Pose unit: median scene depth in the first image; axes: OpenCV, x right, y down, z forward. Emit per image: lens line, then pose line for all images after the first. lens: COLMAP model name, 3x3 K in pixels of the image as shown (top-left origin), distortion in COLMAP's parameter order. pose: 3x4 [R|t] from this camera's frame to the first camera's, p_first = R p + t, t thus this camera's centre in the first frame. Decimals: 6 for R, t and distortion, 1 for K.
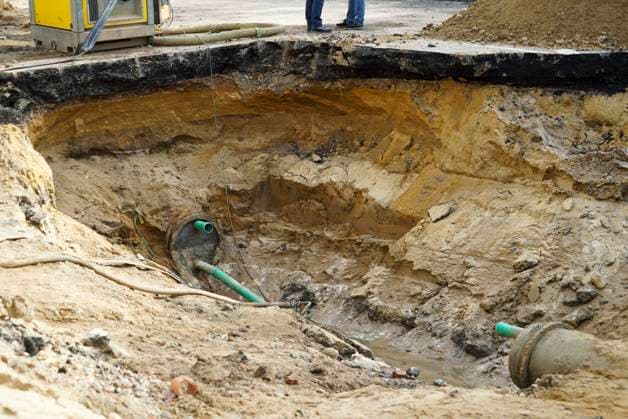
lens RADIAL K [[1393.2, 0, 310.2], [0, 1393.2, 211.4], [0, 0, 1]] dist [-0.024282, 0.000000]
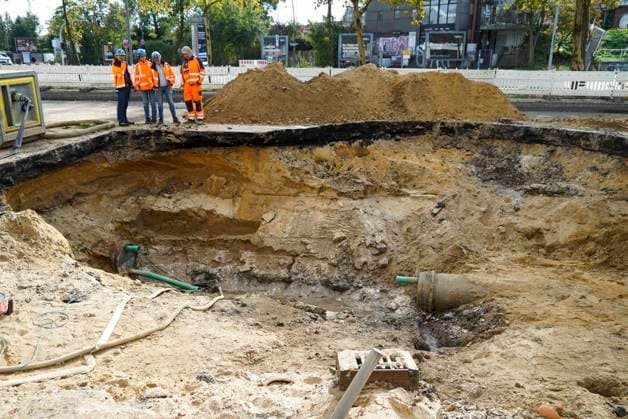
lens RADIAL K [[523.7, 0, 310.2], [0, 523.7, 208.6], [0, 0, 1]] dist [-0.007734, 0.004739]
pose [[0.777106, -0.161599, 0.608270, -0.280923], [0.120253, 0.986793, 0.108530, -0.077190], [-0.617775, -0.011193, 0.786275, 0.385263]]
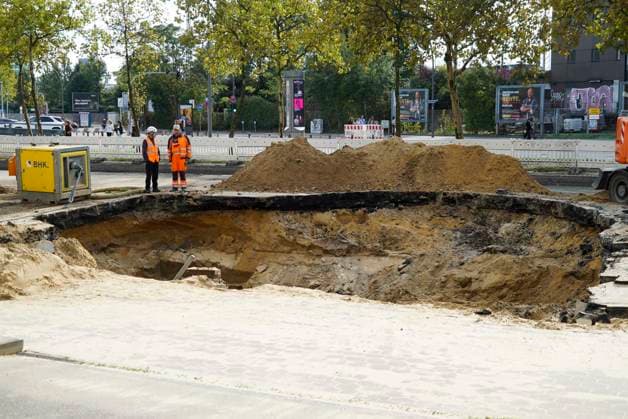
lens RADIAL K [[899.0, 0, 316.3], [0, 899.0, 209.5], [0, 0, 1]] dist [0.007587, 0.000000]
pose [[0.900312, -0.040826, 0.433327, -0.418039], [0.087060, 0.992363, -0.087388, 0.037461], [-0.426450, 0.116402, 0.896990, -0.302069]]
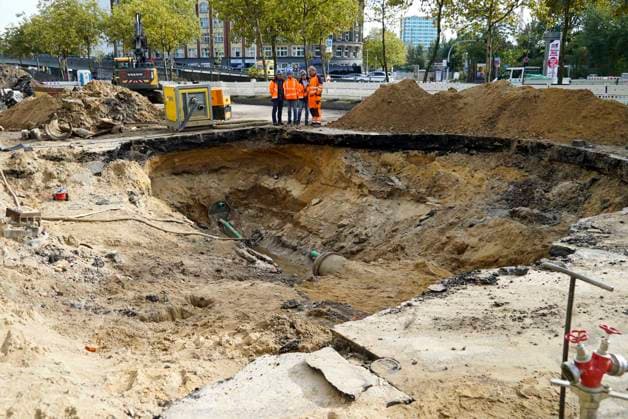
lens RADIAL K [[554.1, 0, 313.4], [0, 554.1, 210.5], [0, 0, 1]] dist [-0.012761, 0.006998]
pose [[0.996394, 0.025429, -0.080946, 0.157242], [-0.023113, 0.999300, 0.029428, -0.011069], [0.081637, -0.027451, 0.996284, 0.061878]]
